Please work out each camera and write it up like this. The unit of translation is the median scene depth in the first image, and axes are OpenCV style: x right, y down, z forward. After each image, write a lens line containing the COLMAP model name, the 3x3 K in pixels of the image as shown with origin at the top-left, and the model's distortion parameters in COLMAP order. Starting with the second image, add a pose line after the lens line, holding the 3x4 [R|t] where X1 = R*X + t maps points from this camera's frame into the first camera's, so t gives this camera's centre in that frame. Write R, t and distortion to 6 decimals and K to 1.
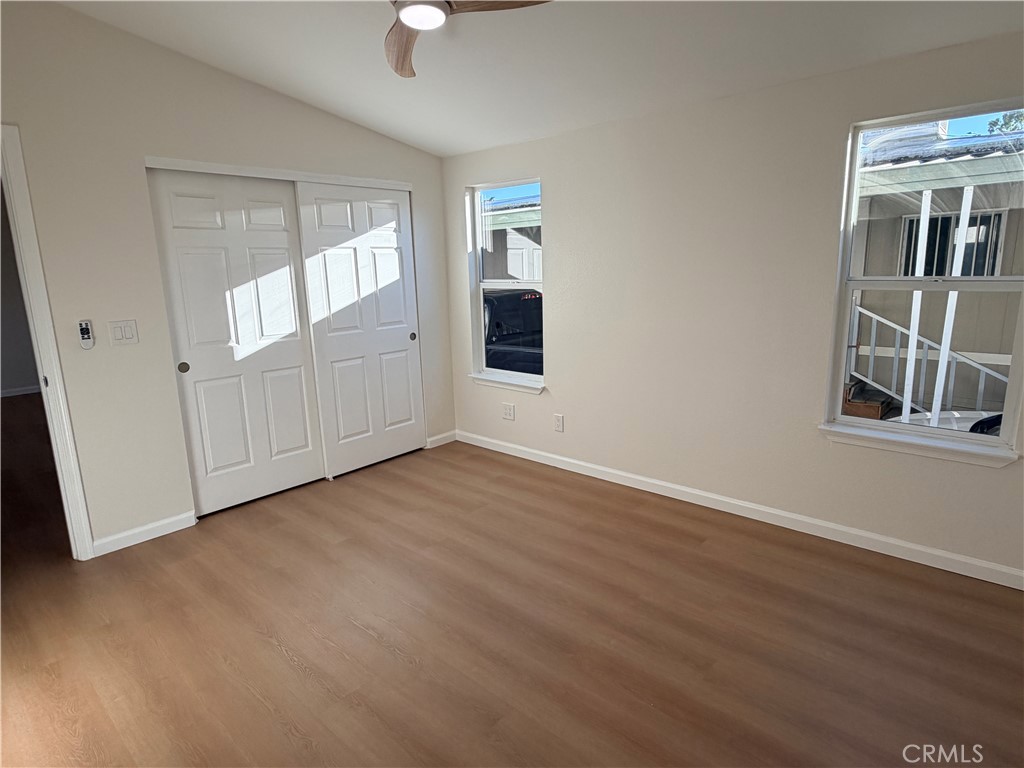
lens RADIAL K [[572.5, 0, 505.2], [0, 572.5, 394.6], [0, 0, 1]] dist [0.002731, -0.002454]
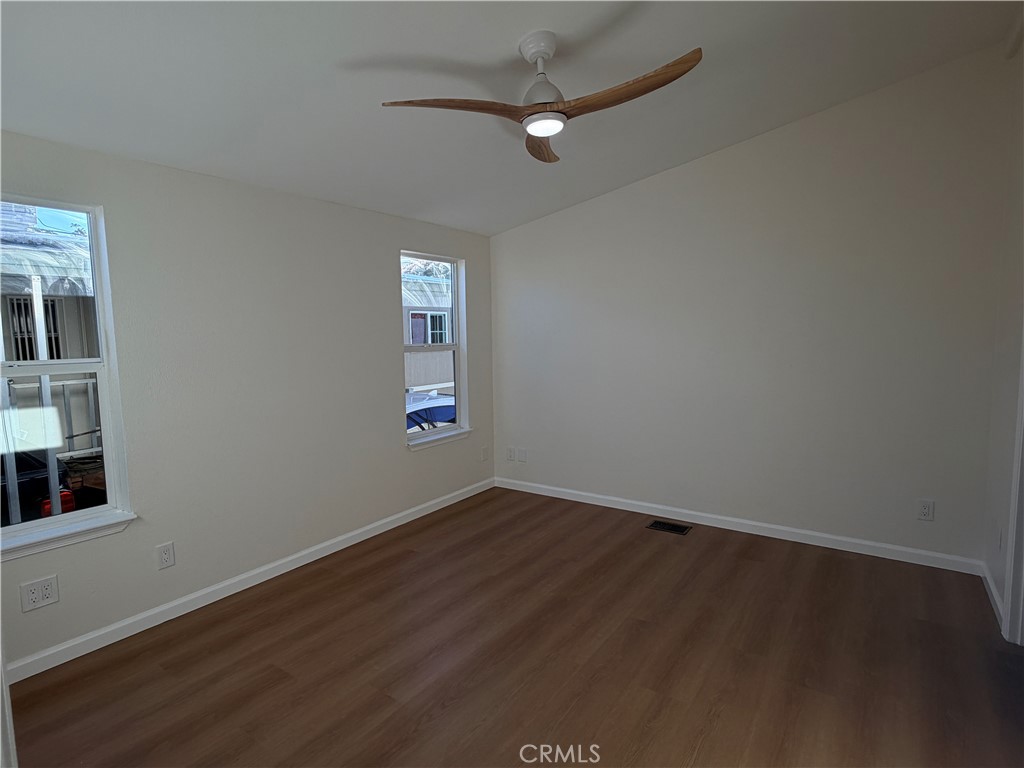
lens RADIAL K [[541.5, 0, 507.9], [0, 541.5, 384.4], [0, 0, 1]] dist [0.000554, -0.000631]
pose [[-0.144639, -0.045239, 0.988450, -0.818396], [0.247066, 0.965662, 0.080350, -0.134527], [-0.958143, 0.255834, -0.128496, 0.853346]]
